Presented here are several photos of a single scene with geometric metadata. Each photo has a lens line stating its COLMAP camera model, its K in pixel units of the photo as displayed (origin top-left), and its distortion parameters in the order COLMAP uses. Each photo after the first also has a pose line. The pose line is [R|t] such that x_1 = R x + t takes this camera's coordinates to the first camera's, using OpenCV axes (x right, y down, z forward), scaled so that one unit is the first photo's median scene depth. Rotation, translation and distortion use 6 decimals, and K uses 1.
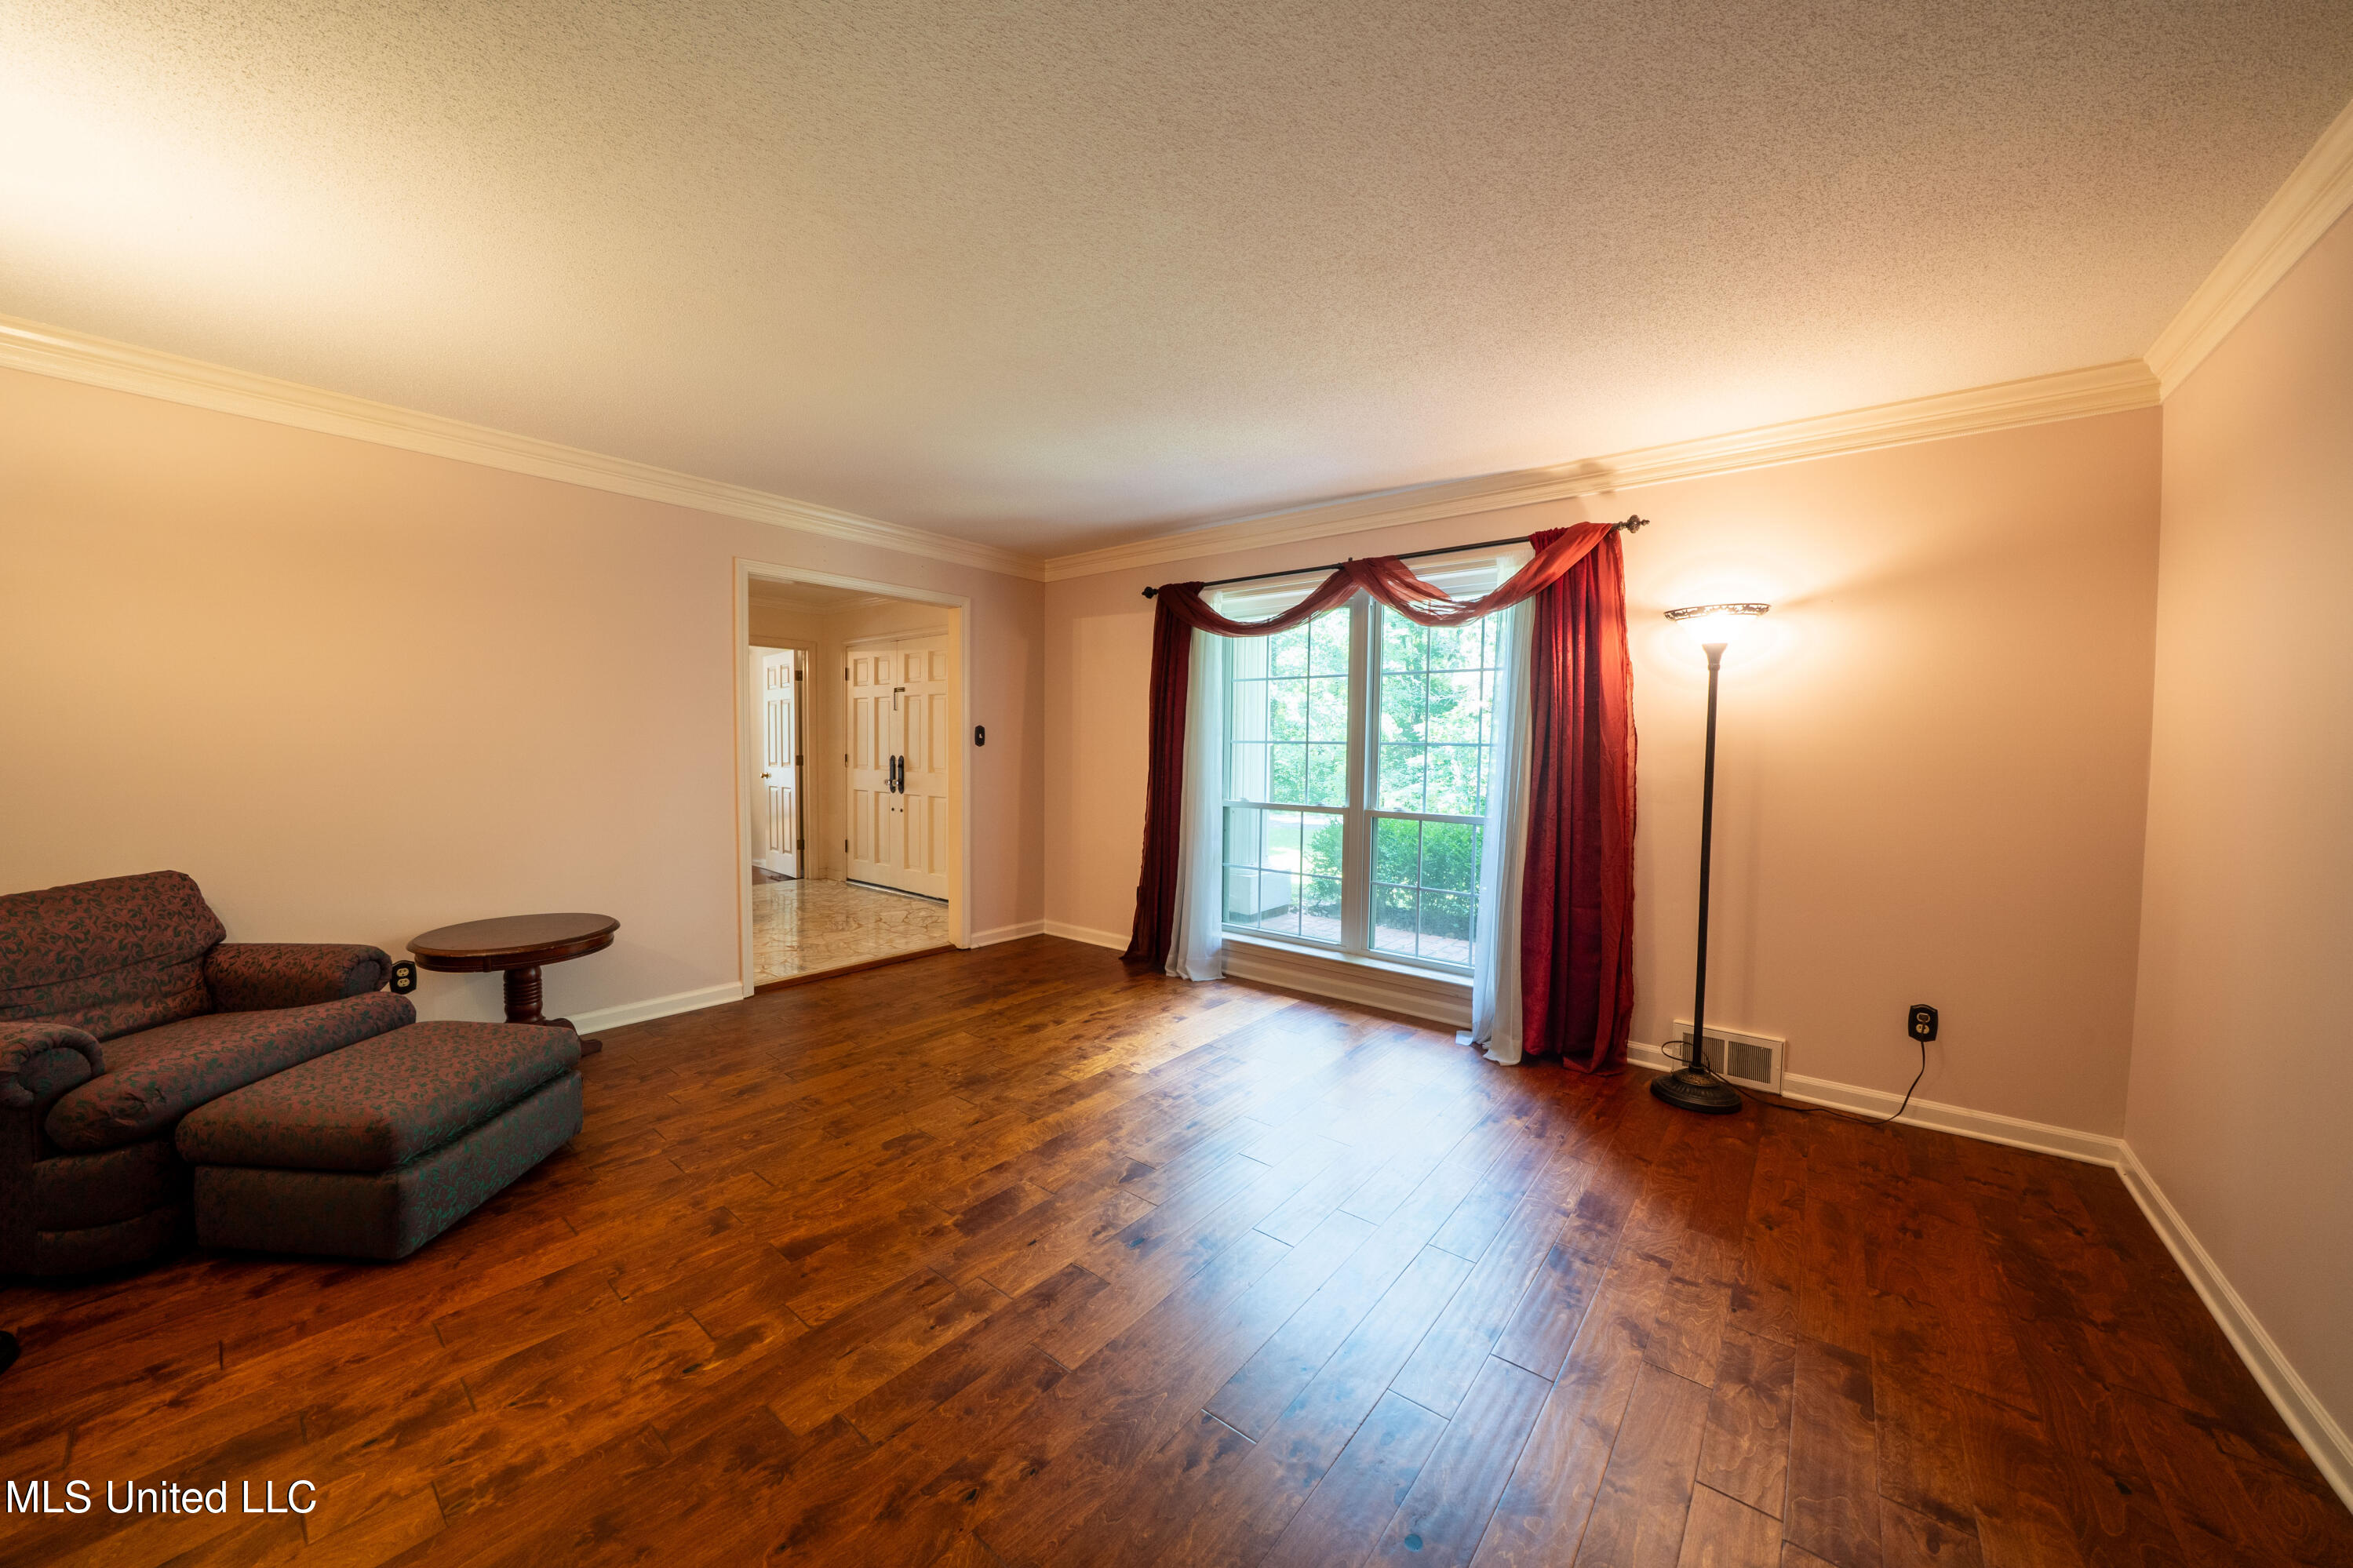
lens RADIAL K [[823.4, 0, 1183.5], [0, 823.4, 780.9], [0, 0, 1]] dist [-0.022212, 0.000071]
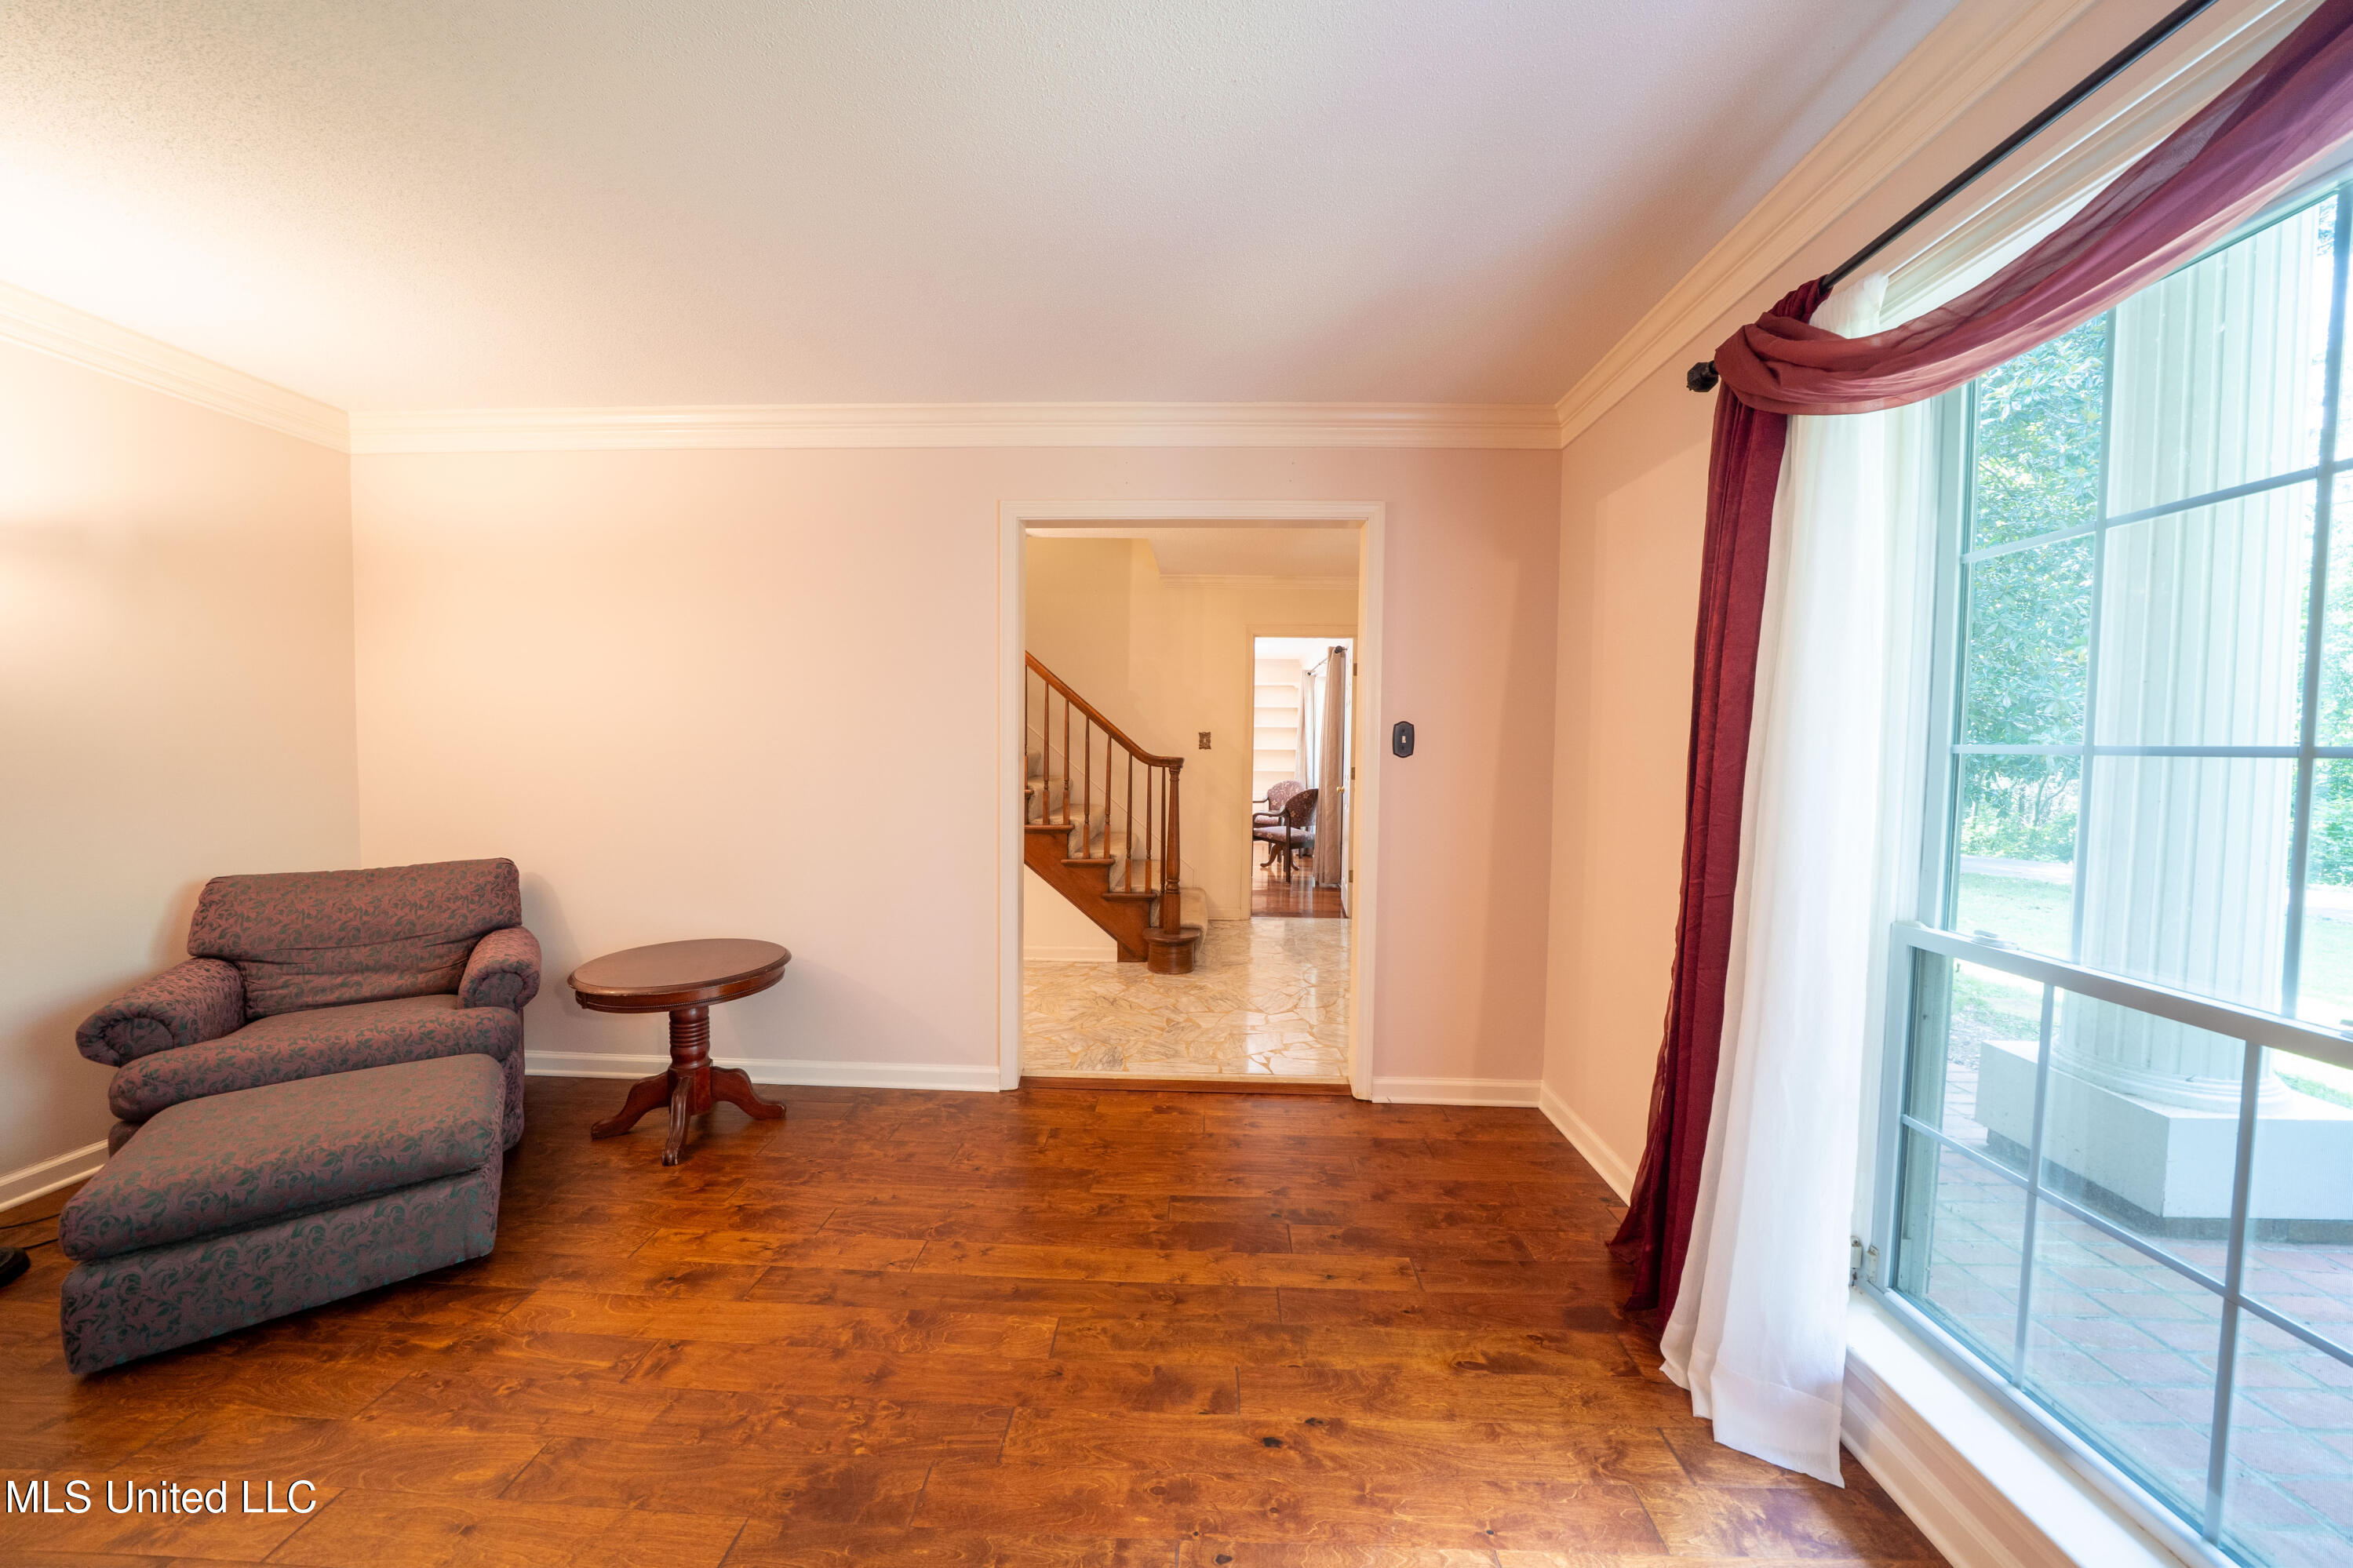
lens RADIAL K [[823.4, 0, 1183.5], [0, 823.4, 780.9], [0, 0, 1]] dist [-0.022212, 0.000071]
pose [[0.596639, 0.031115, -0.801907, 0.137453], [-0.041624, 0.999103, 0.007797, -0.026725], [0.801430, 0.028727, 0.597399, 0.598475]]
